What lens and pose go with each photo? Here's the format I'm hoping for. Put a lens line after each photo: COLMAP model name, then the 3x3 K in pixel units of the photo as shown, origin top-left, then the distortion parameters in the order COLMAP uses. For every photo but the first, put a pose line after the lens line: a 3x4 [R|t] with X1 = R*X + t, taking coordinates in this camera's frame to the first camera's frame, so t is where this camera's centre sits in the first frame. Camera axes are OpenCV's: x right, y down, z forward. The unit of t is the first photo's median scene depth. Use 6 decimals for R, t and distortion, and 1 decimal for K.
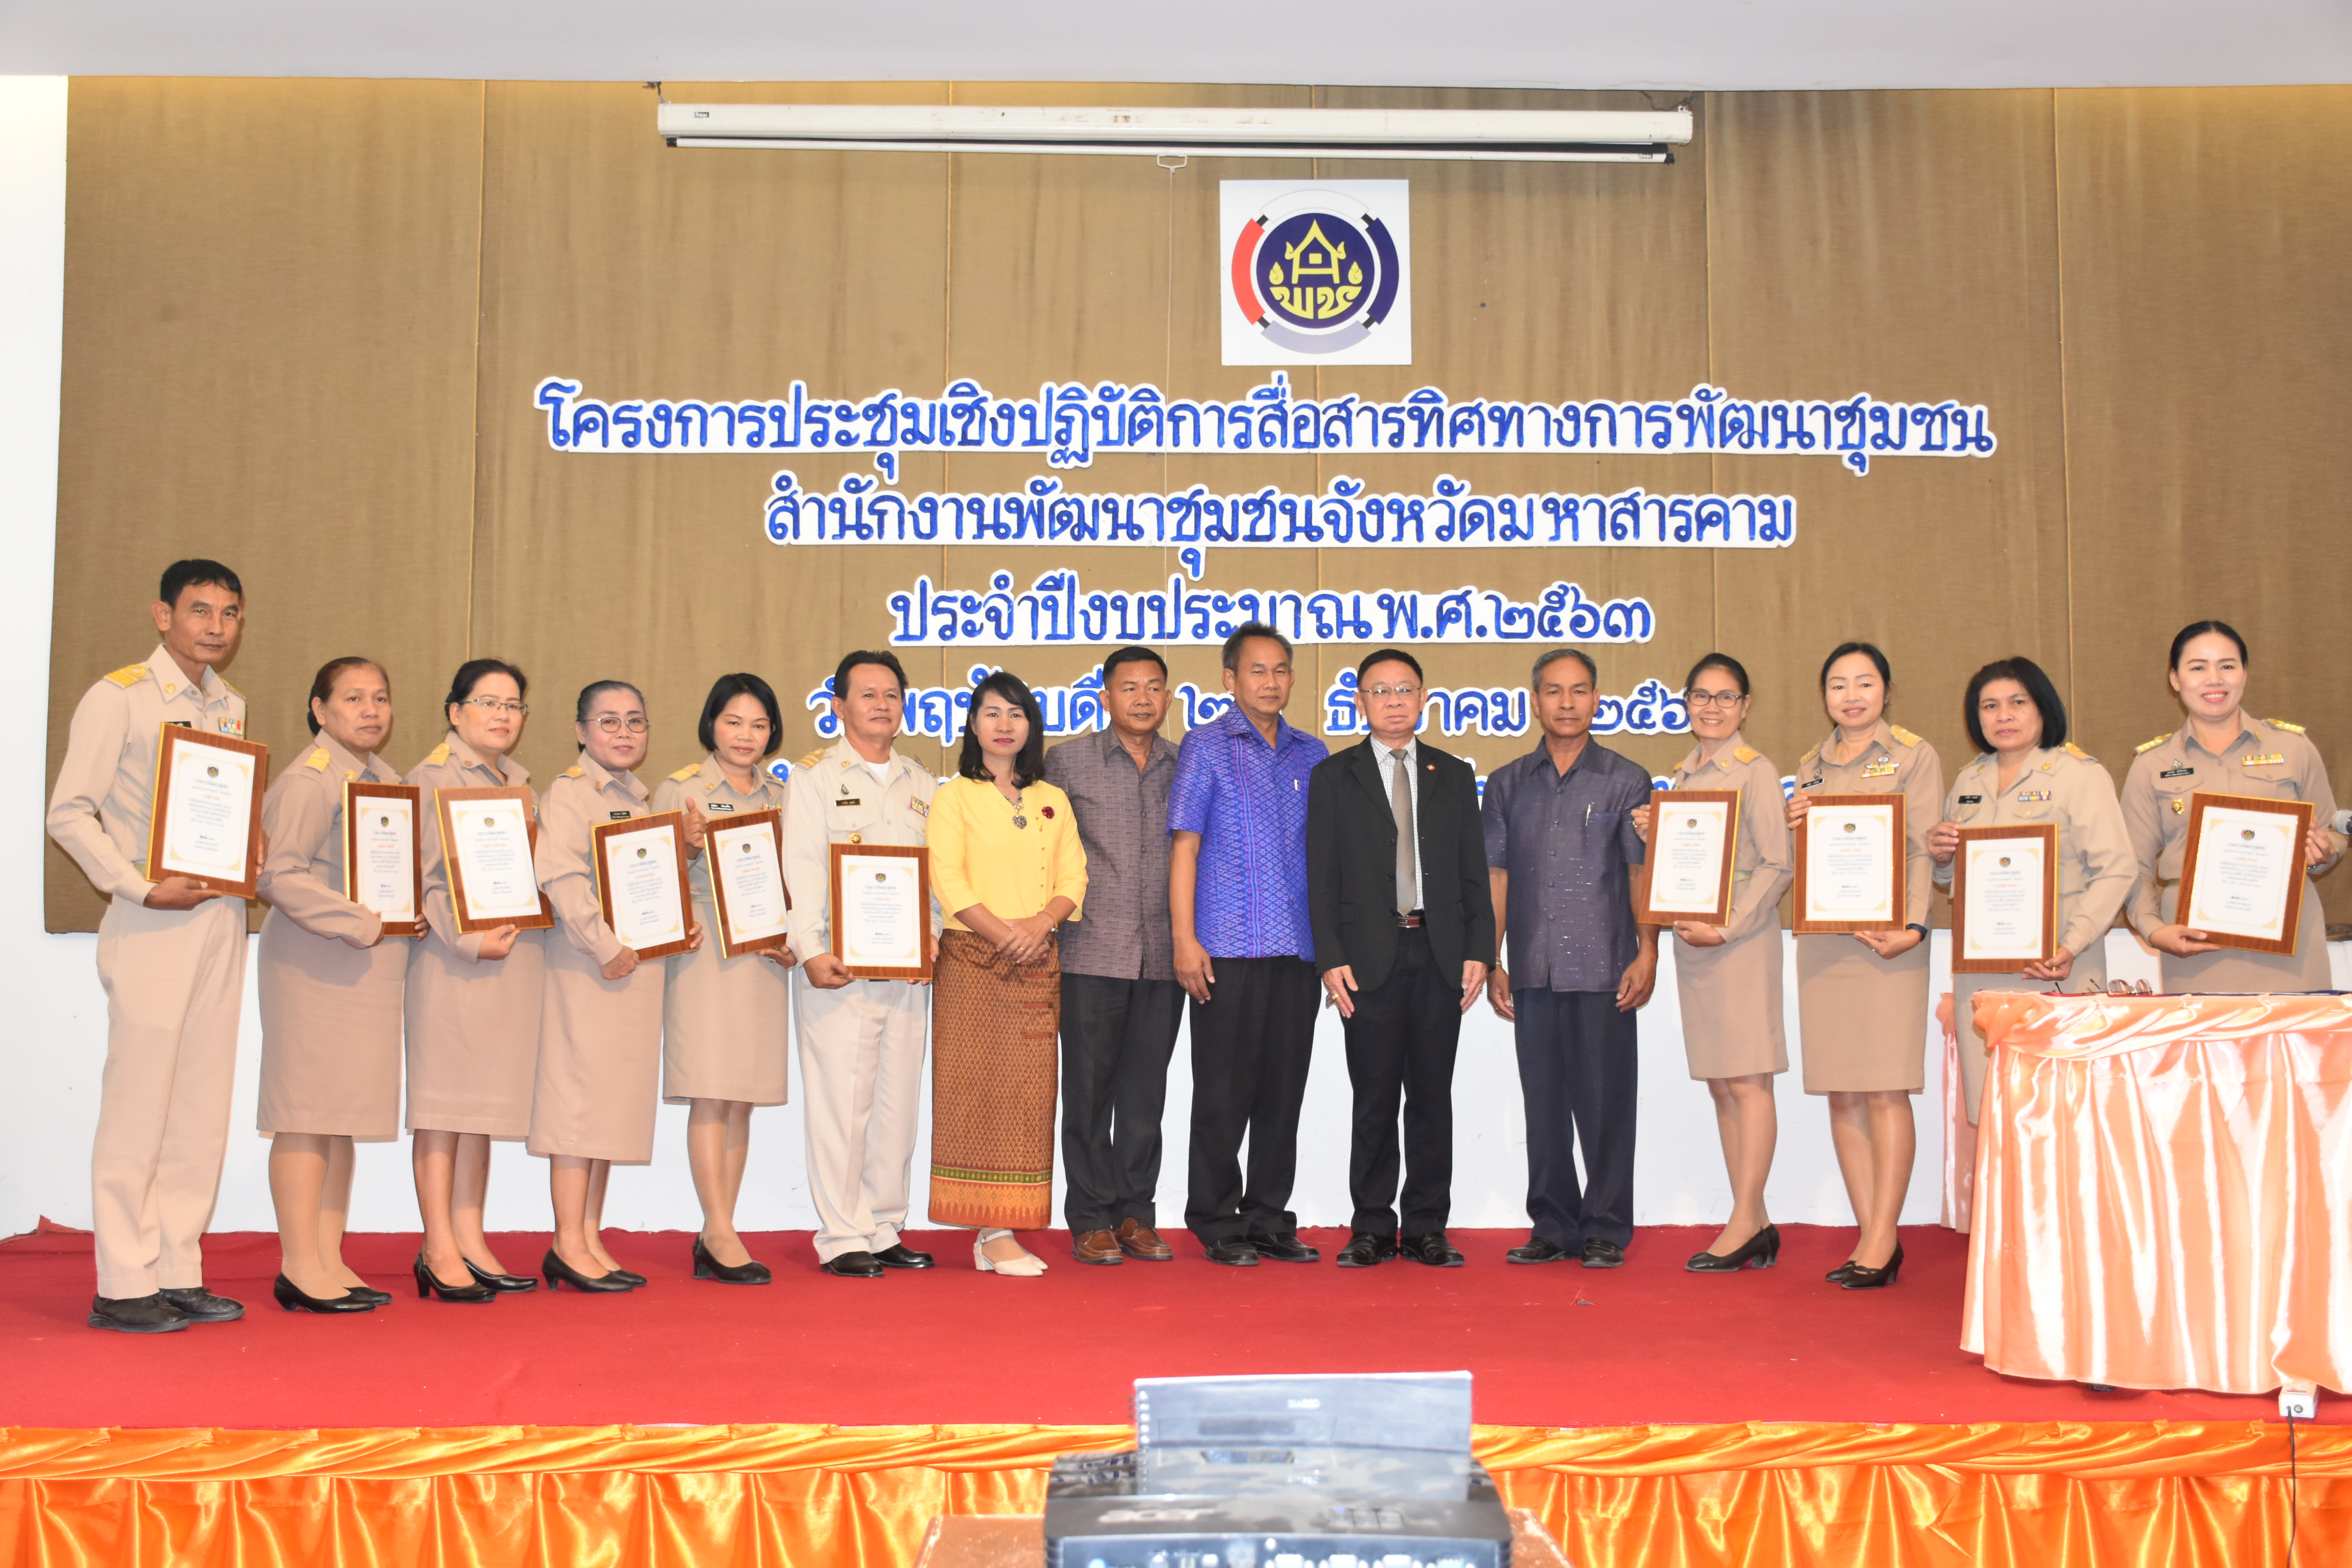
lens RADIAL K [[2662.4, 0, 1159.7], [0, 2662.4, 769.9], [0, 0, 1]] dist [-0.003271, 0.000000]
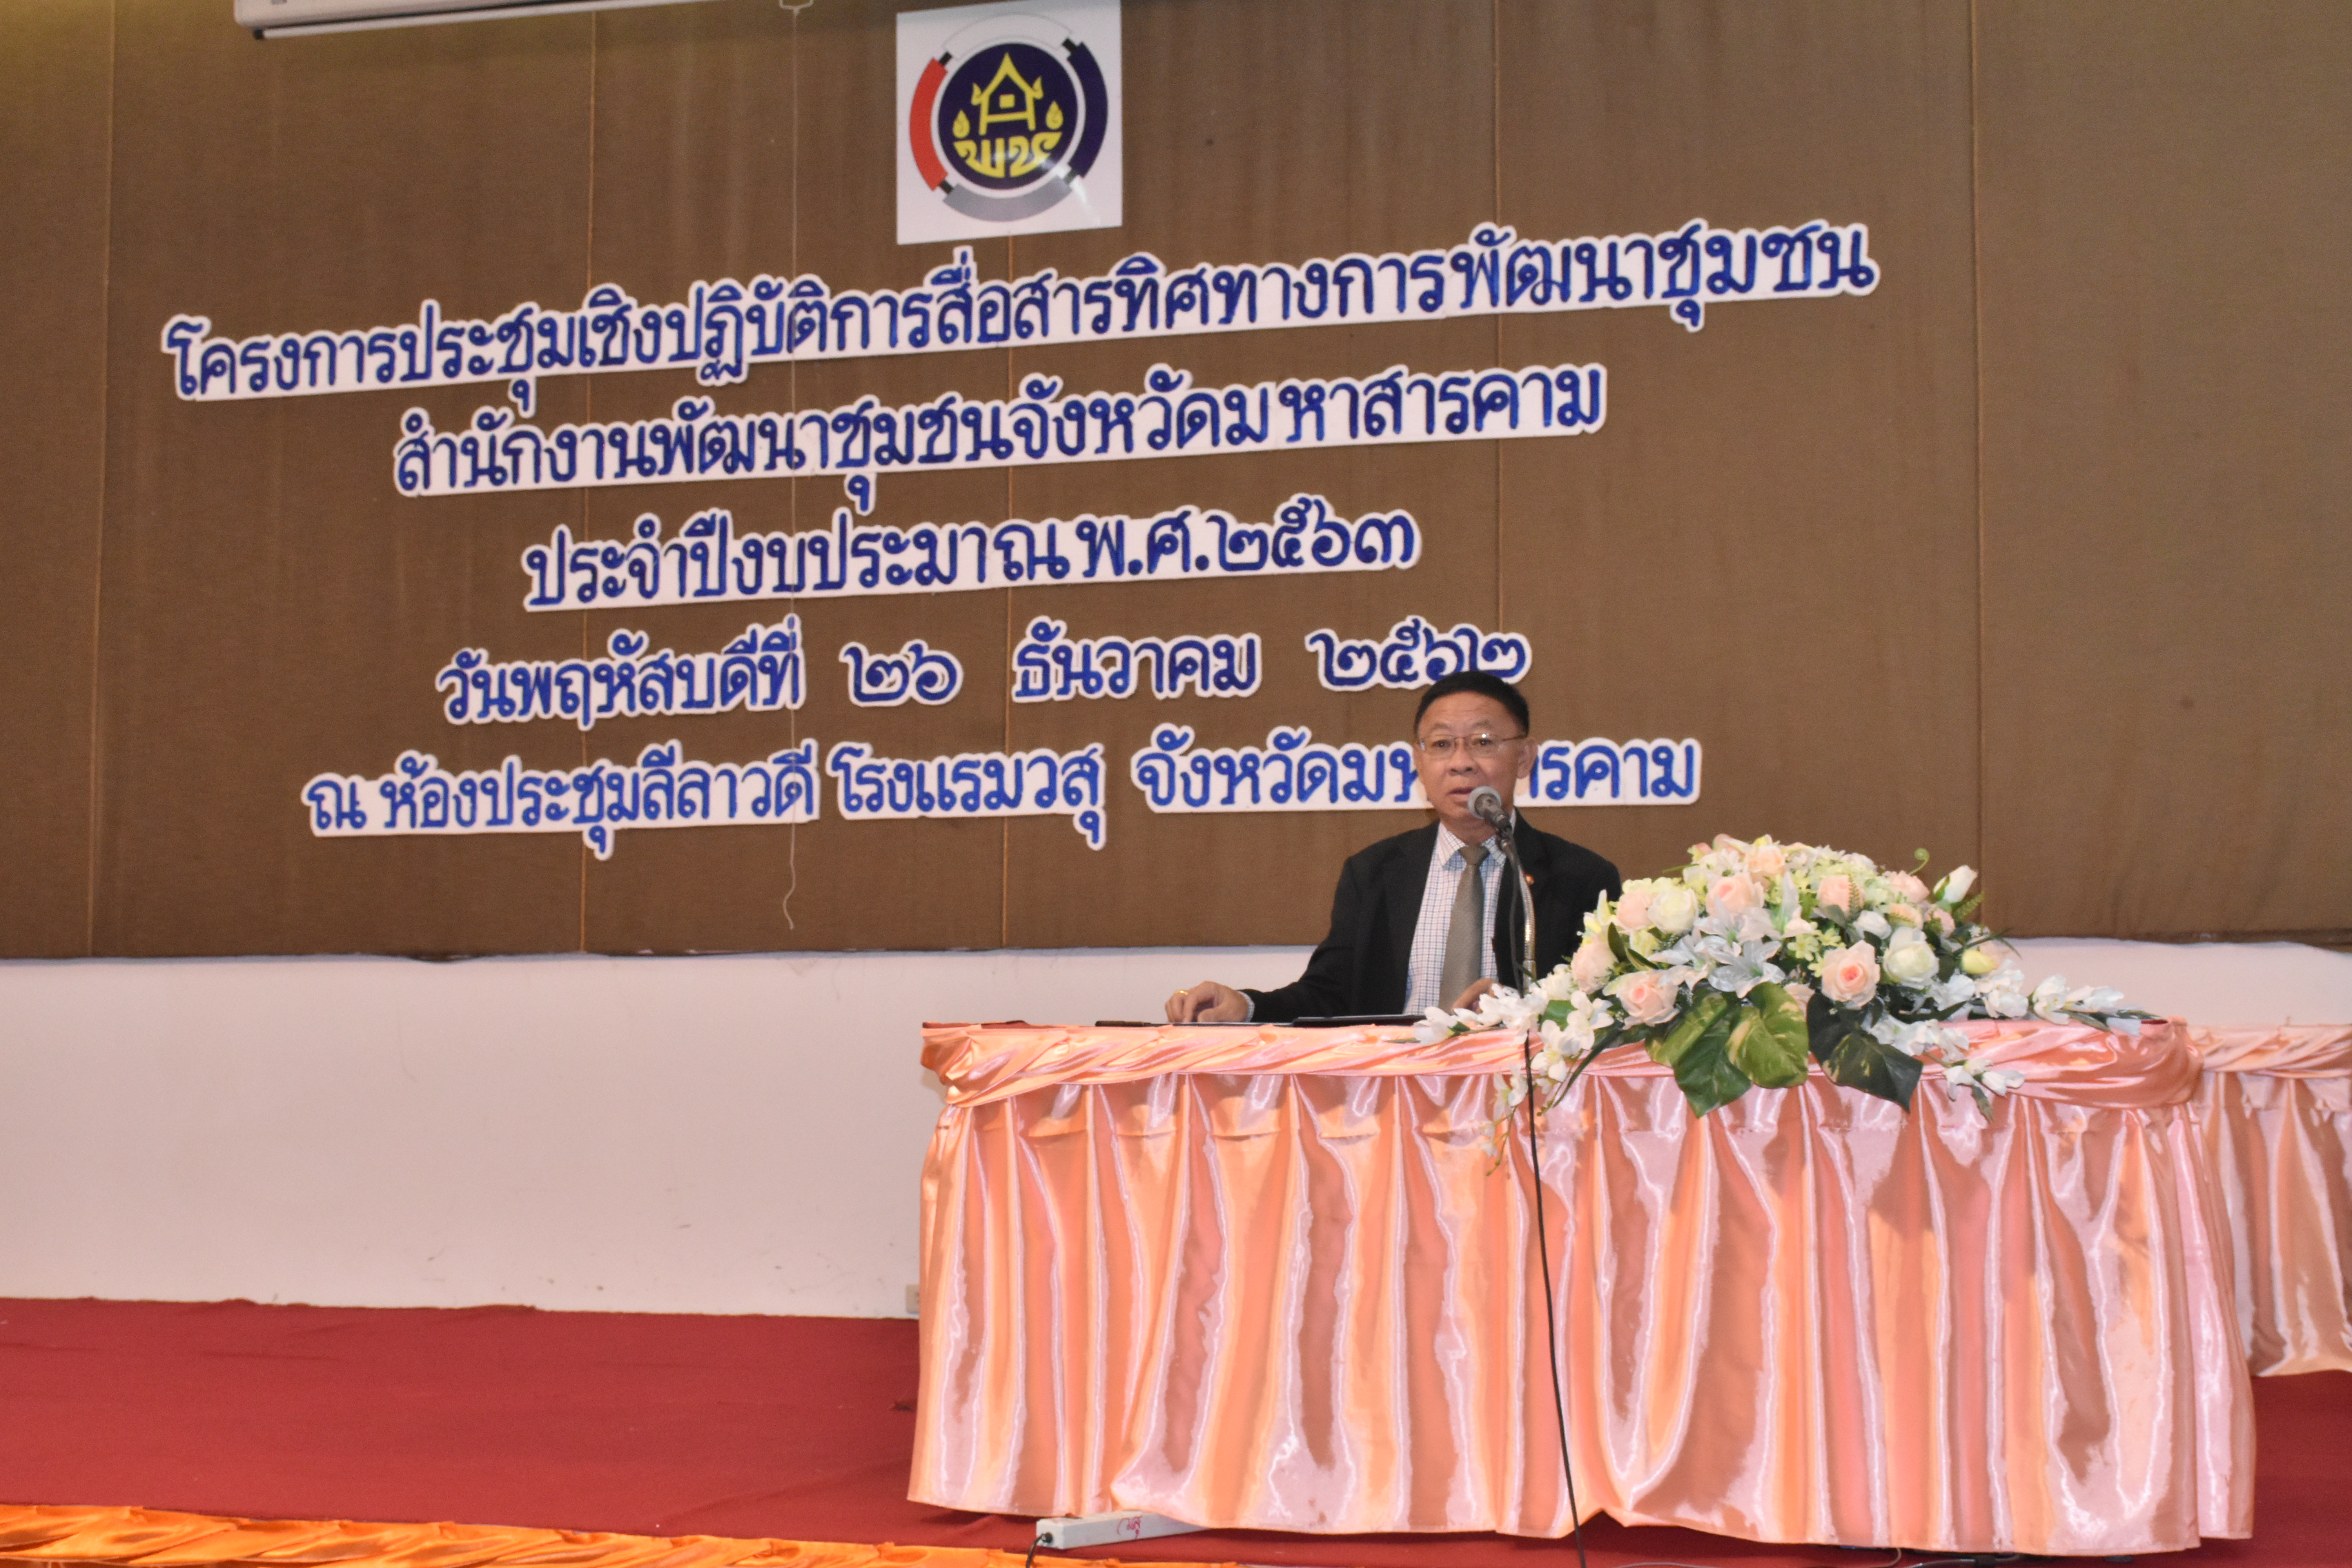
lens RADIAL K [[3546.0, 0, 1173.3], [0, 3546.0, 783.6], [0, 0, 1]] dist [-0.018583, 0.000000]
pose [[0.944930, -0.022820, -0.326475, 0.449091], [0.027428, 0.999578, 0.009518, 0.002339], [0.326120, -0.017948, 0.945158, 0.015382]]
